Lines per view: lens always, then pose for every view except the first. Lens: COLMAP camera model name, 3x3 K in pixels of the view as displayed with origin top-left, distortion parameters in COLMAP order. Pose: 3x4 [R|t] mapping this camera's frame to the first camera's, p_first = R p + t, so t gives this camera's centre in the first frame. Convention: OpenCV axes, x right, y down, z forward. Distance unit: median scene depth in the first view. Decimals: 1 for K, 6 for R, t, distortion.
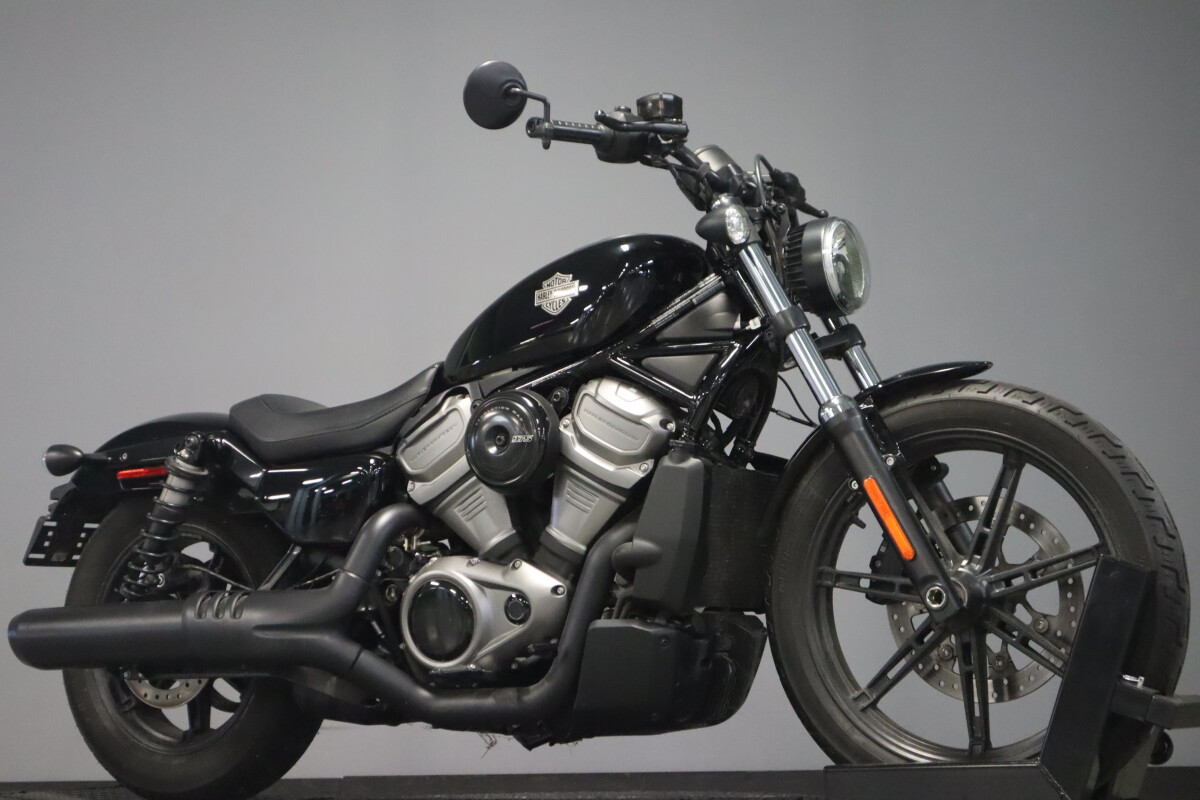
lens RADIAL K [[2062.9, 0, 600.0], [0, 2062.9, 400.0], [0, 0, 1]] dist [0.015317, 0.151274]
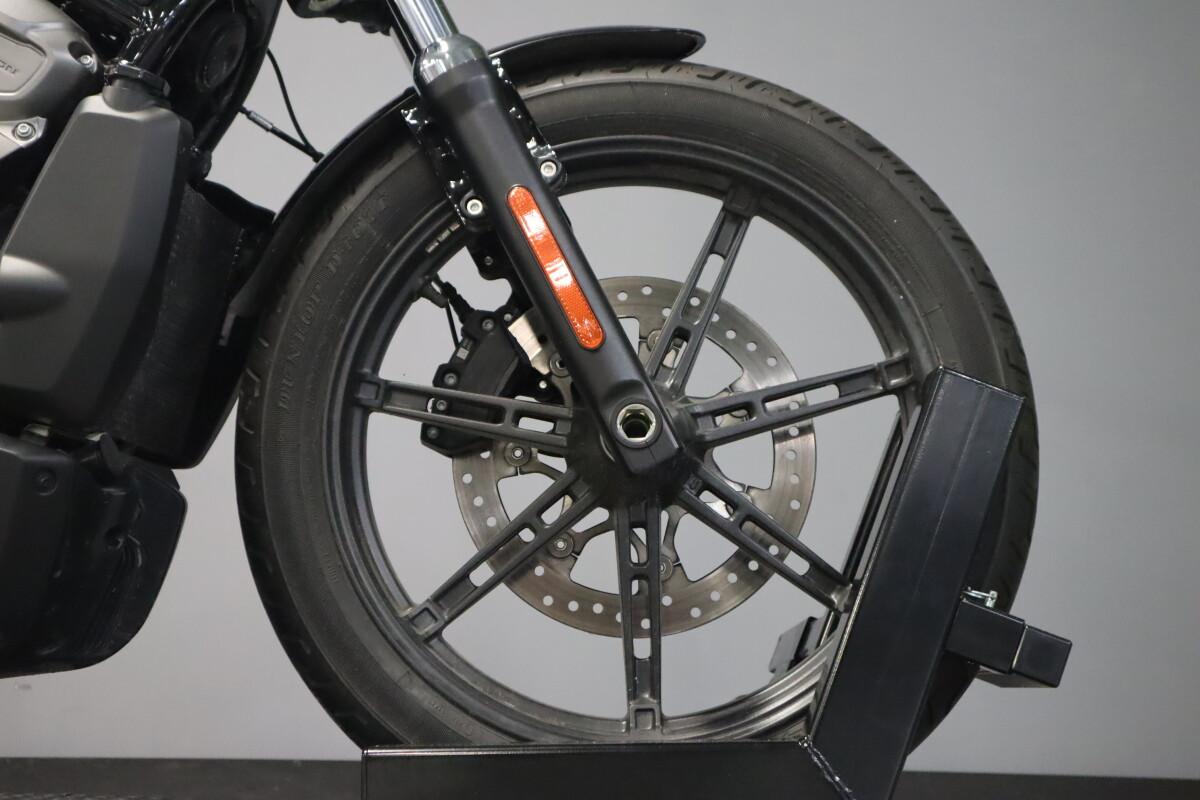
lens RADIAL K [[1646.9, 0, 600.0], [0, 1646.9, 400.0], [0, 0, 1]] dist [-0.015603, 0.366416]
pose [[0.867921, 0.111591, 0.484005, -0.044044], [-0.096622, 0.993753, -0.055853, 0.107861], [-0.487214, 0.001711, 0.873281, 0.609016]]
